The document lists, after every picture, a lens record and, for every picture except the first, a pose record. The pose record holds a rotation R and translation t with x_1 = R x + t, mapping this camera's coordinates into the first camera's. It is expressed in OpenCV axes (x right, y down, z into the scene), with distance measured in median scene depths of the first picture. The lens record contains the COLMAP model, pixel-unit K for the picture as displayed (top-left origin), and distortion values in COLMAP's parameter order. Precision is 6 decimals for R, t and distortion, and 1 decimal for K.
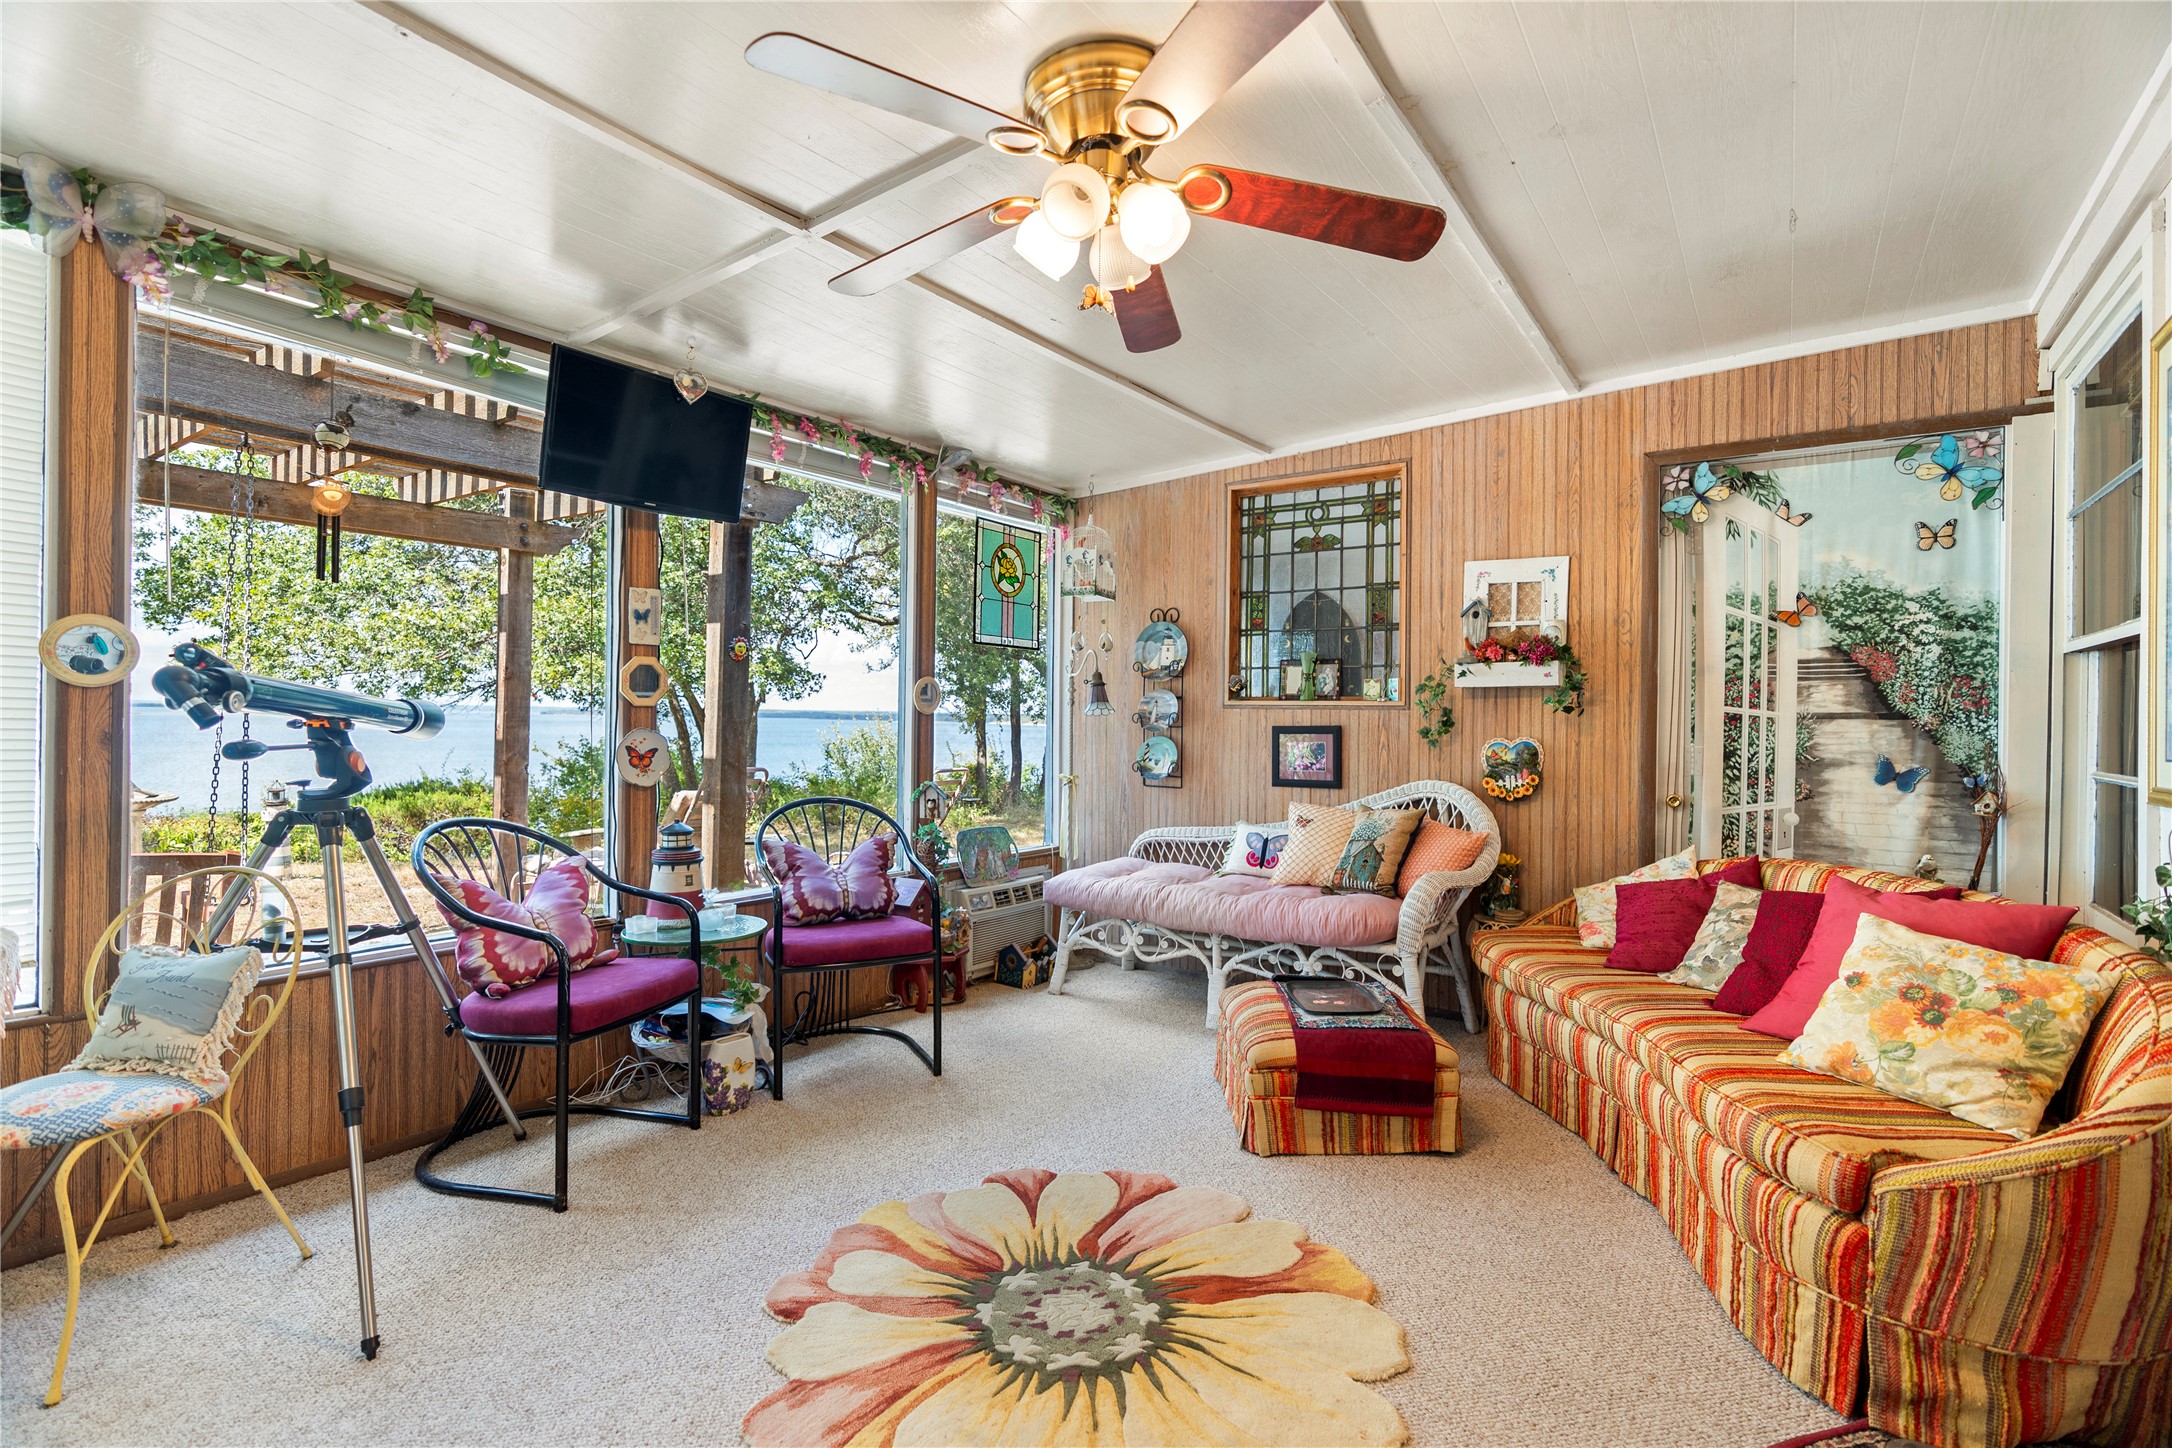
lens RADIAL K [[1006.9, 0, 1079.5], [0, 1006.9, 729.4], [0, 0, 1]] dist [-0.002932, -0.000330]
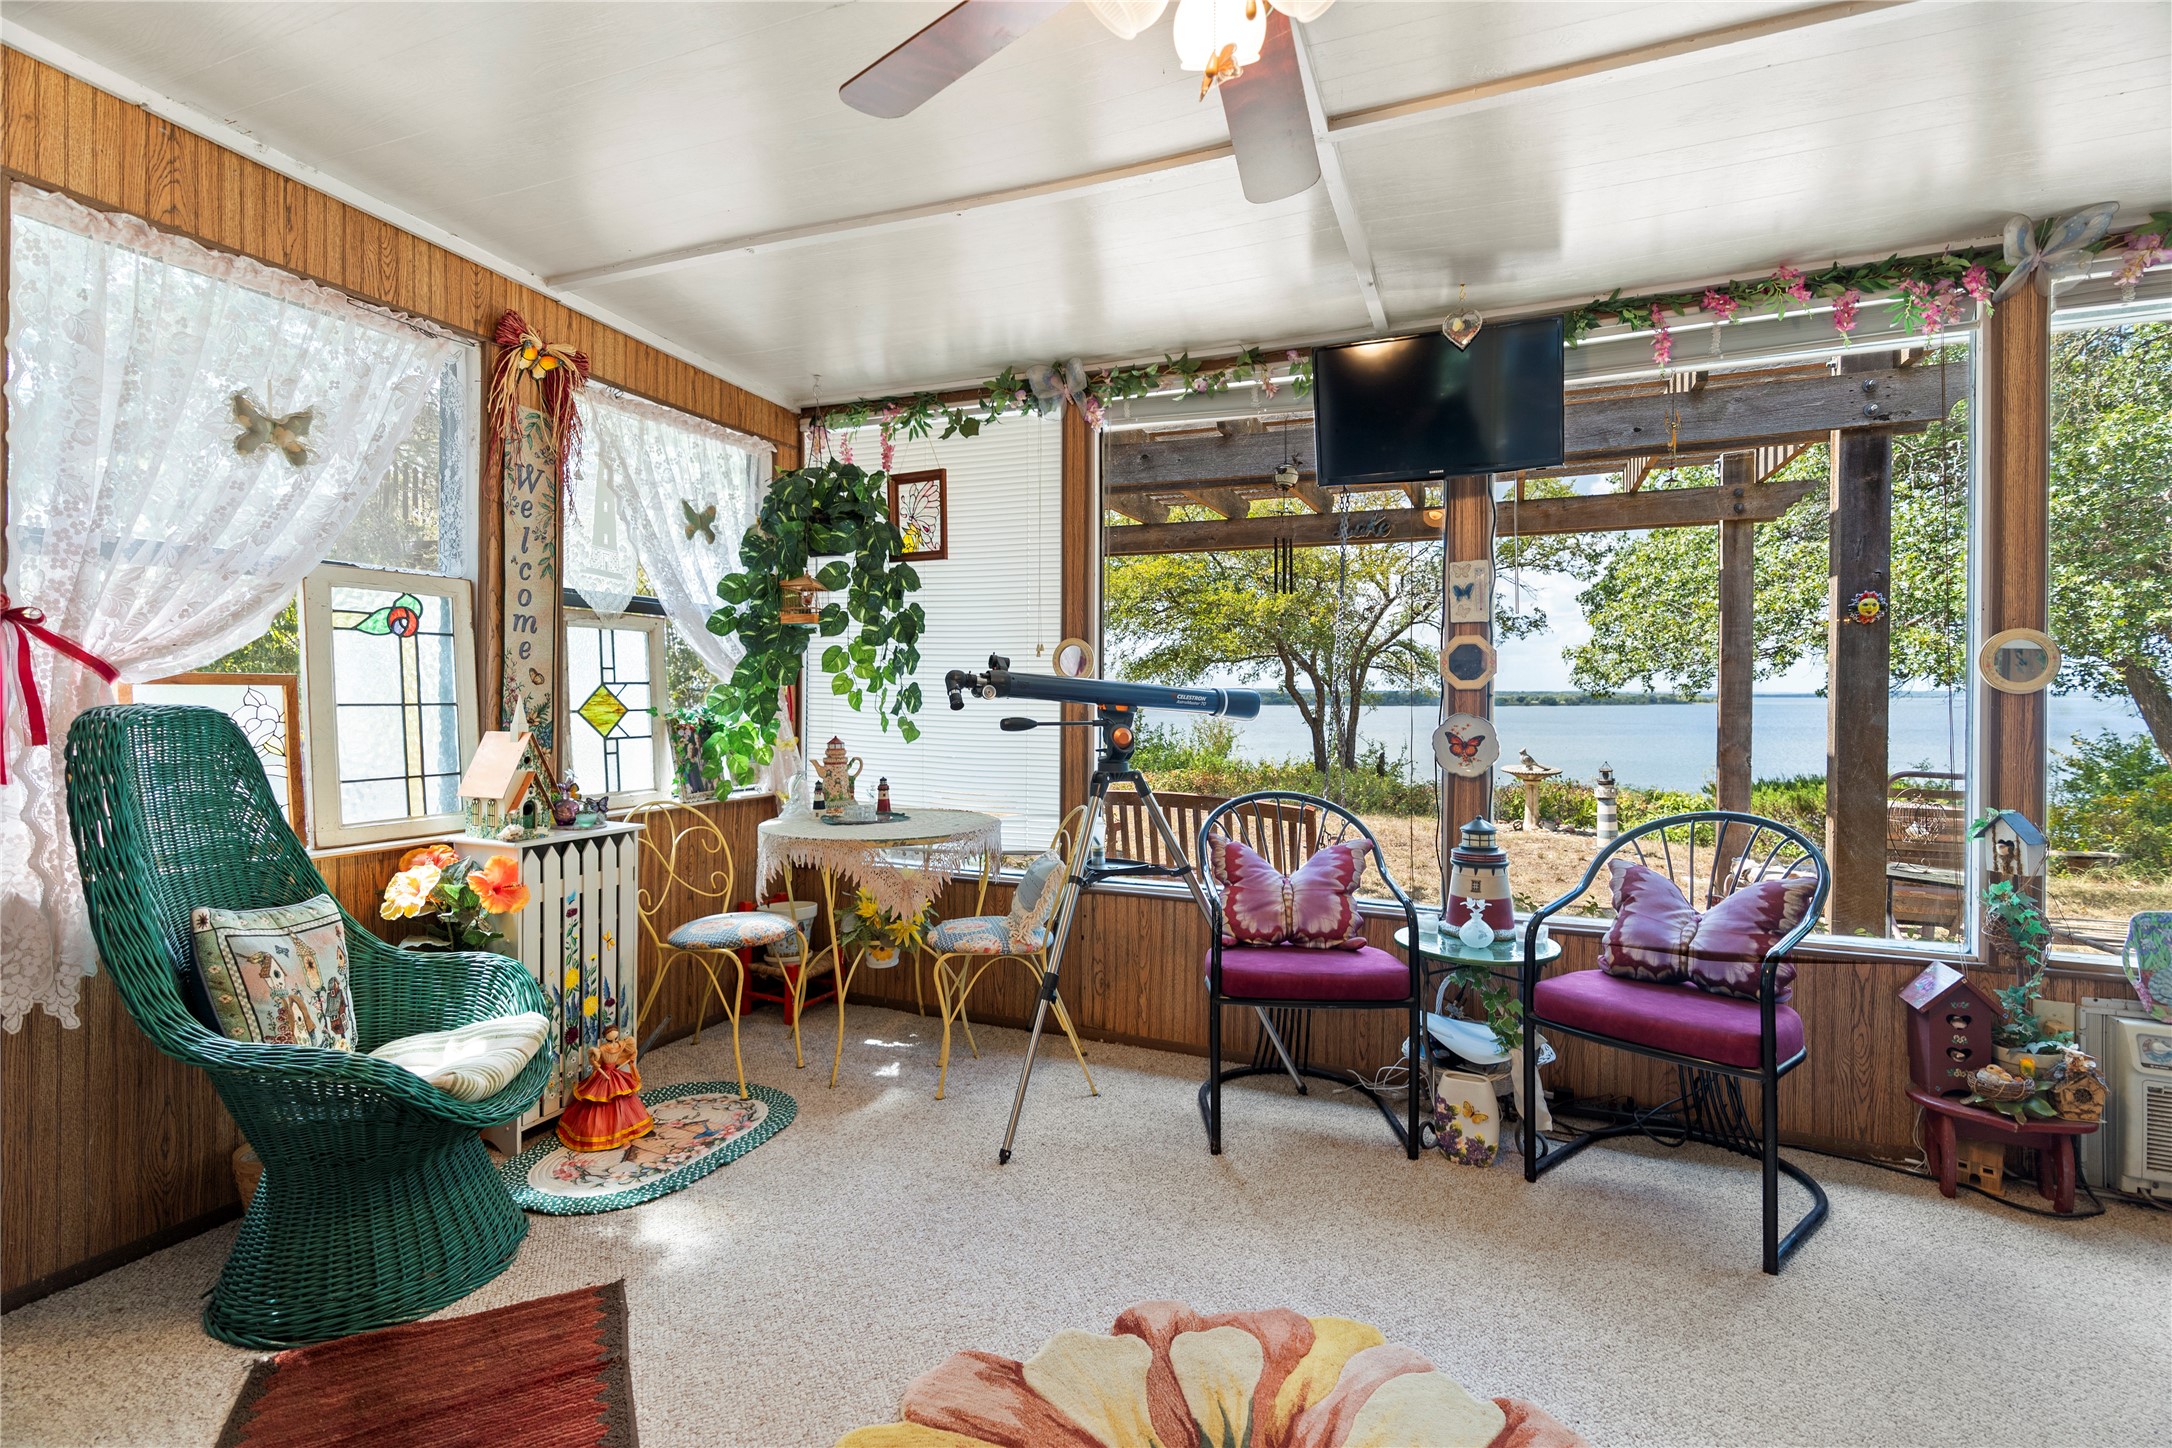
lens RADIAL K [[996.7, 0, 1073.7], [0, 996.7, 707.8], [0, 0, 1]] dist [-0.003588, -0.000152]
pose [[0.215354, -0.001220, -0.976535, 0.428189], [-0.009523, 0.999949, -0.003349, 0.000204], [0.976490, 0.010021, 0.215332, 0.516058]]
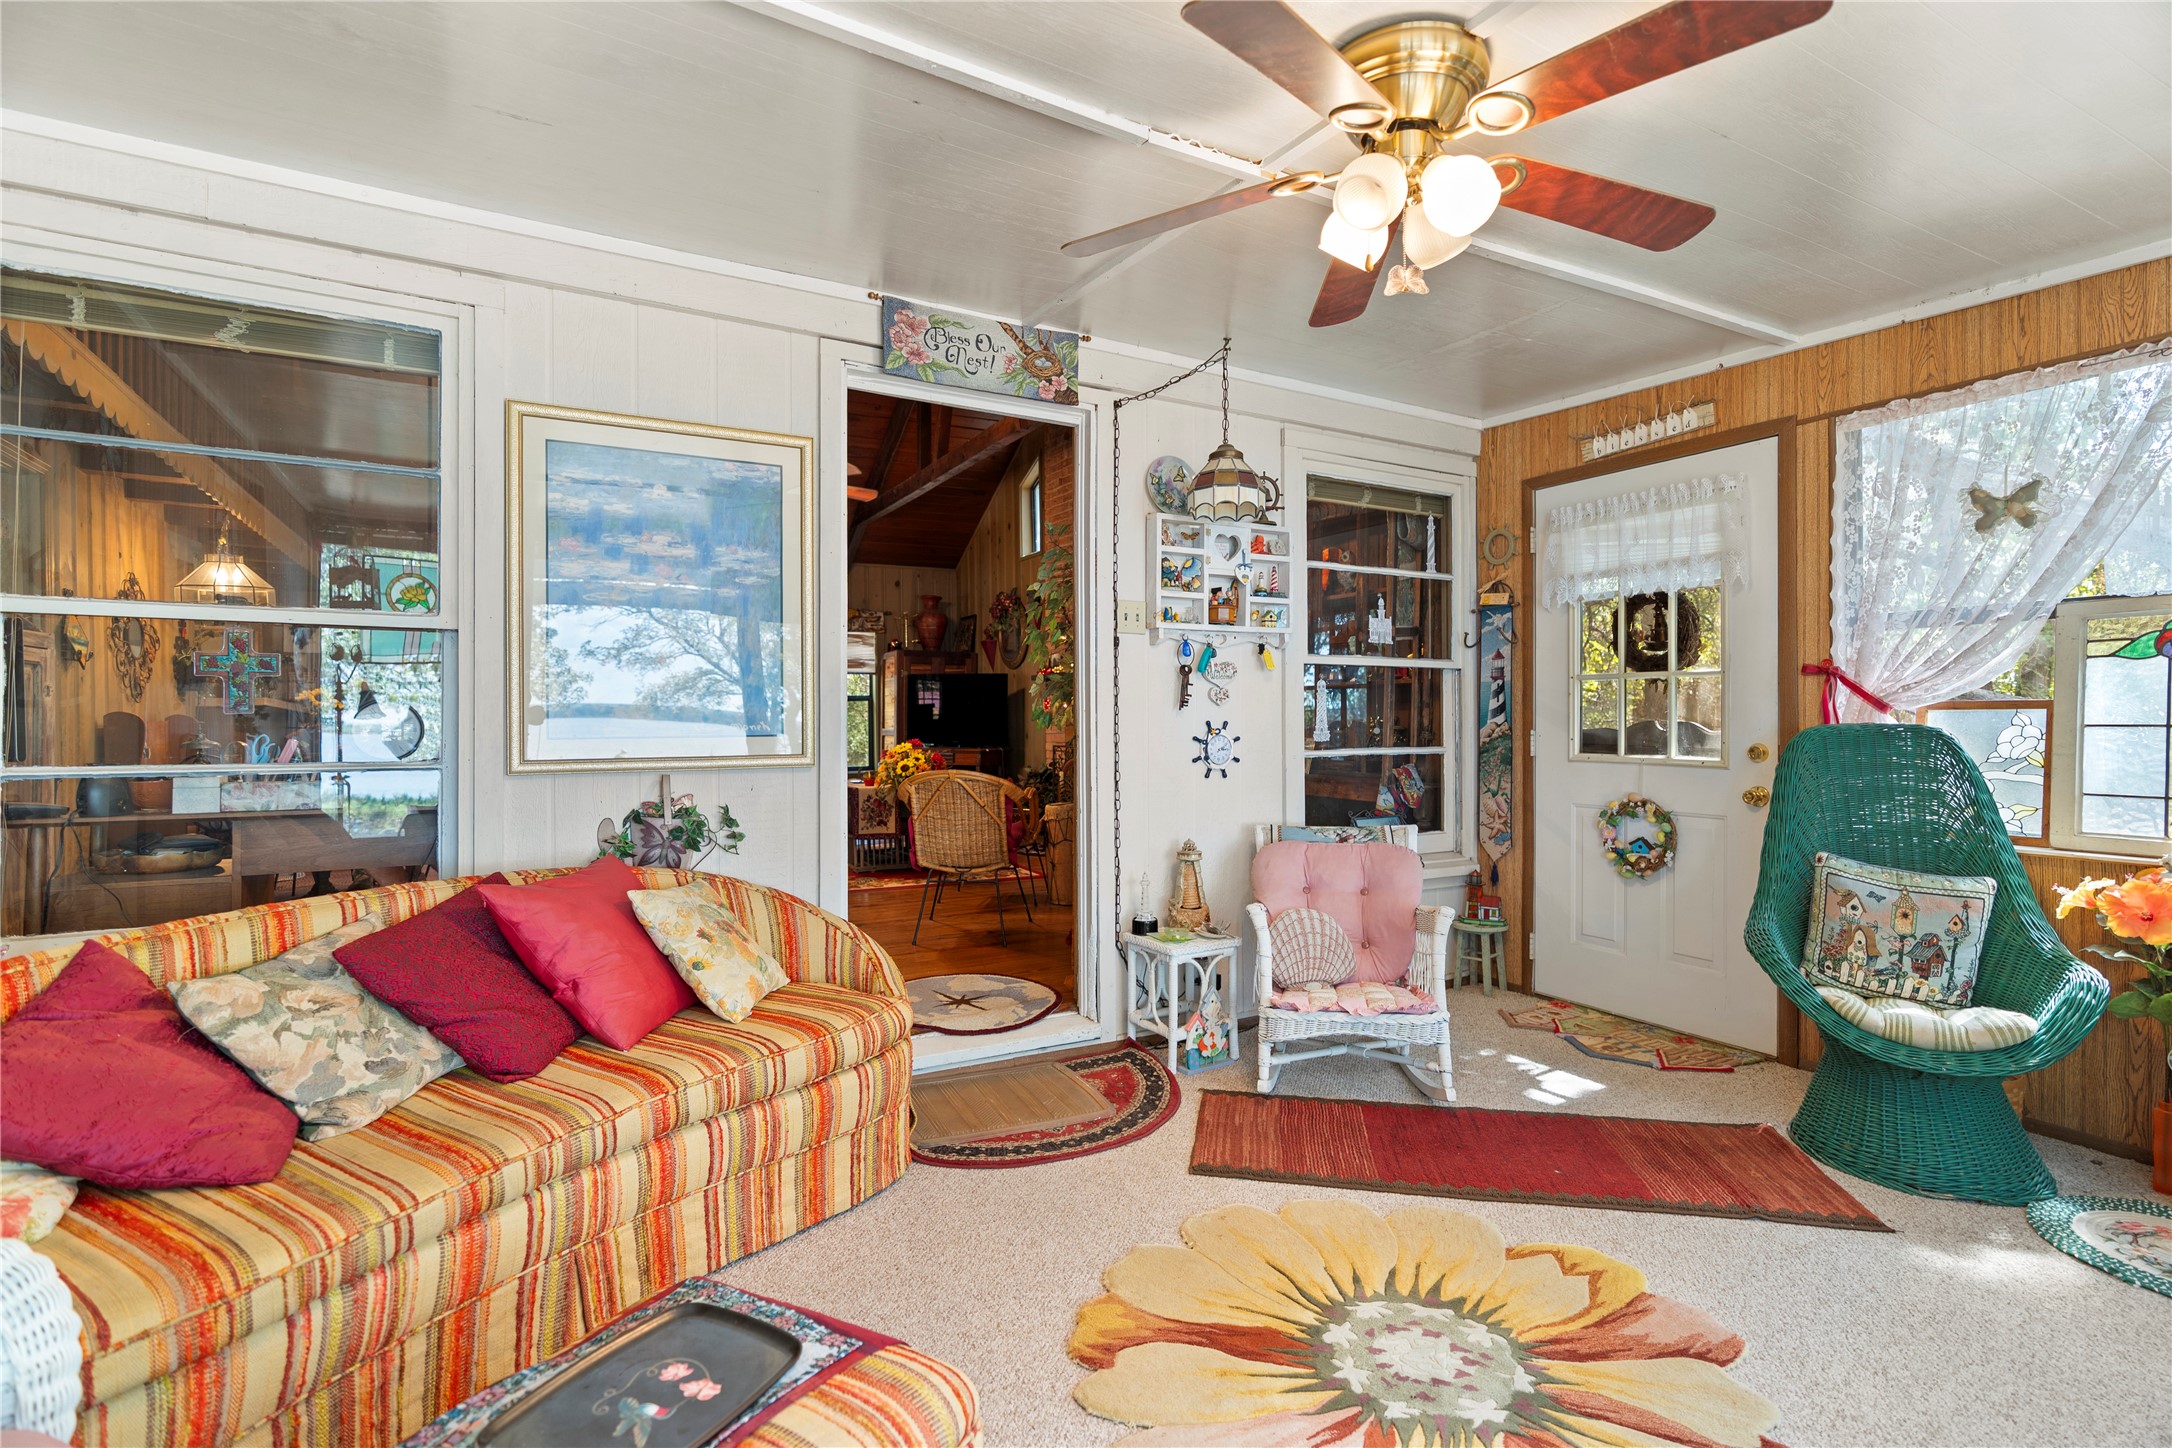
lens RADIAL K [[996.7, 0, 1073.7], [0, 996.7, 707.8], [0, 0, 1]] dist [-0.003588, -0.000152]
pose [[-0.900490, -0.002991, 0.434866, -0.081348], [-0.003186, 0.999995, 0.000280, -0.012880], [-0.434865, -0.001134, -0.900495, 1.369016]]
